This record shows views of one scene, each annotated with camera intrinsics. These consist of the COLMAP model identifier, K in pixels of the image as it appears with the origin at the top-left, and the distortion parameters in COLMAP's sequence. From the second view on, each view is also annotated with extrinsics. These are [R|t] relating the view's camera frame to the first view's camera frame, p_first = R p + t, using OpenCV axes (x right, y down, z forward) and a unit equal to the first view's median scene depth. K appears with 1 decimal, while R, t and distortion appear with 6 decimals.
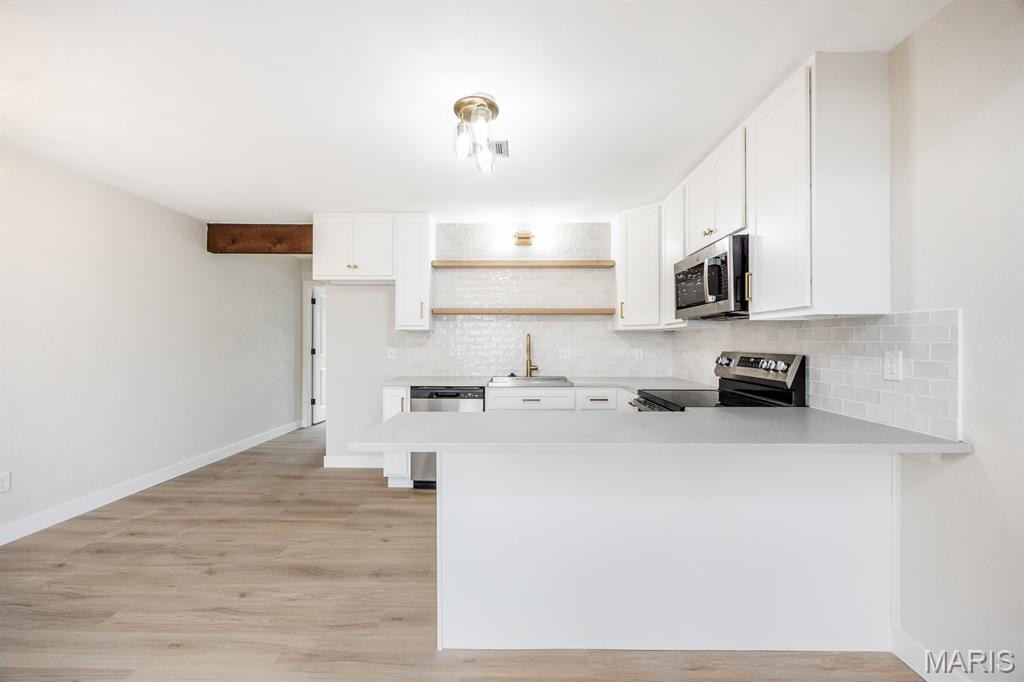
lens RADIAL K [[386.2, 0, 517.3], [0, 386.2, 342.0], [0, 0, 1]] dist [-0.001937, 0.000243]
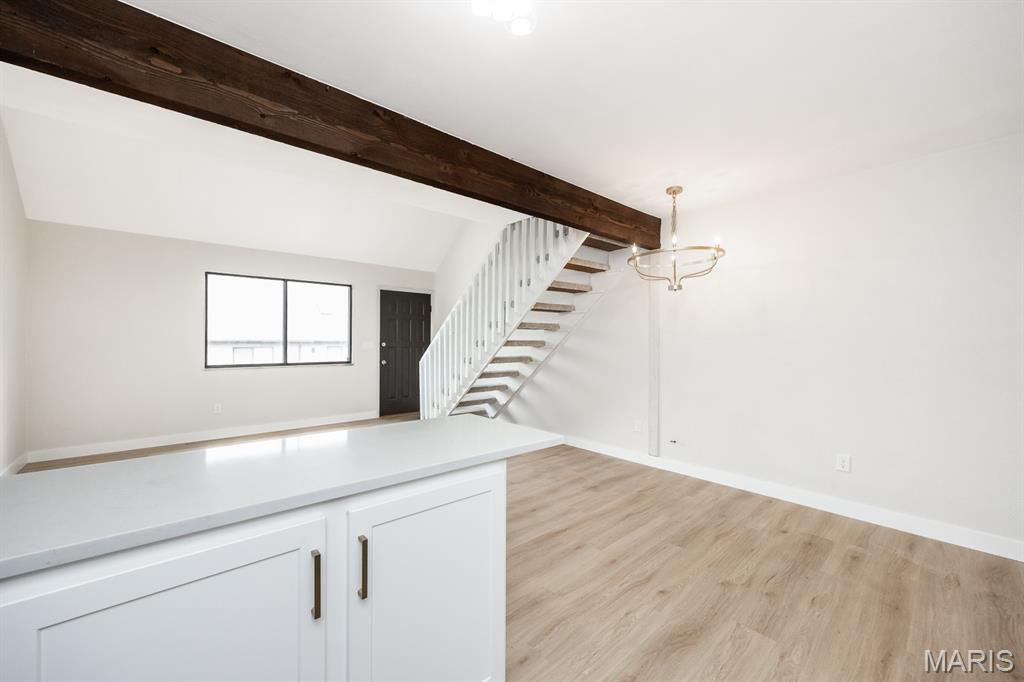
lens RADIAL K [[394.2, 0, 509.6], [0, 394.2, 343.1], [0, 0, 1]] dist [-0.003314, 0.000424]
pose [[-0.743271, -0.000290, -0.668990, 0.152899], [-0.007121, 0.999947, 0.007477, -0.001363], [0.668952, 0.010321, -0.743234, 0.817884]]
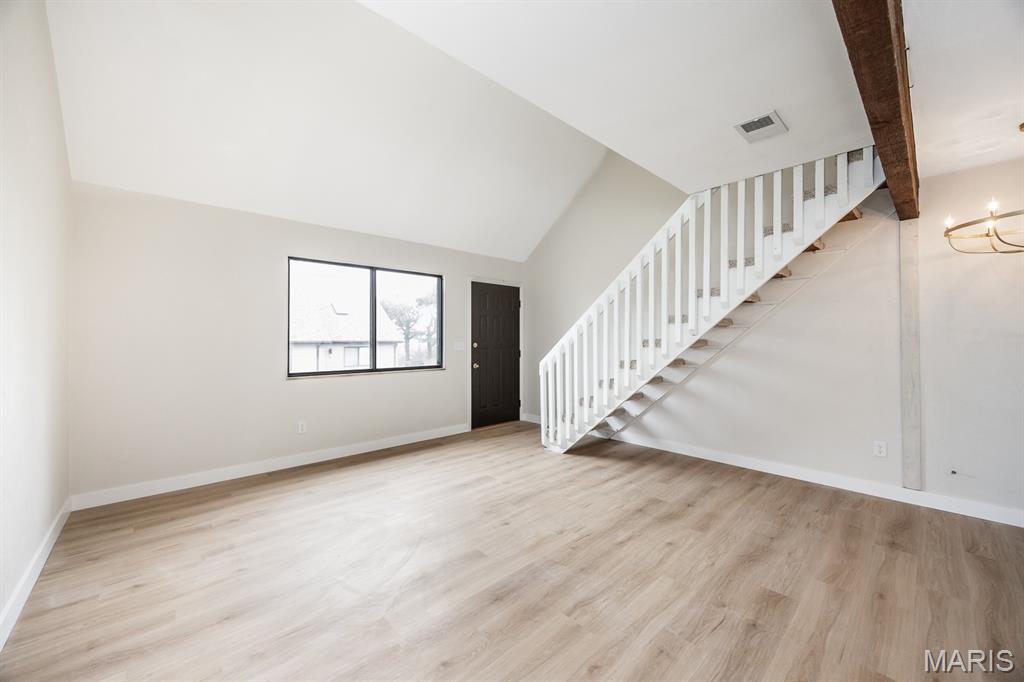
lens RADIAL K [[386.2, 0, 511.8], [0, 386.2, 337.0], [0, 0, 1]] dist [-0.001937, 0.000243]
pose [[-0.732573, -0.004043, -0.680677, 0.304311], [-0.000151, 0.999983, -0.005777, -0.000059], [0.680689, -0.004130, -0.732561, 0.277493]]
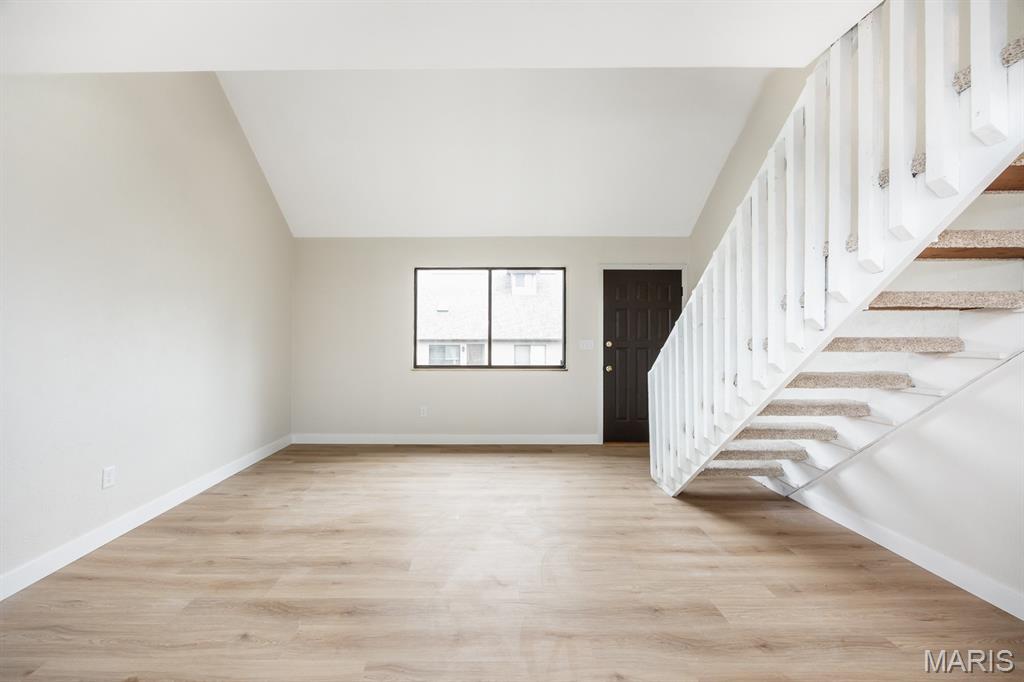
lens RADIAL K [[394.2, 0, 484.1], [0, 394.2, 332.4], [0, 0, 1]] dist [-0.003314, 0.000424]
pose [[-0.999997, -0.002178, 0.001215, -0.226298], [-0.002192, 0.999933, -0.011355, -0.000652], [-0.001190, -0.011357, -0.999935, 0.389874]]
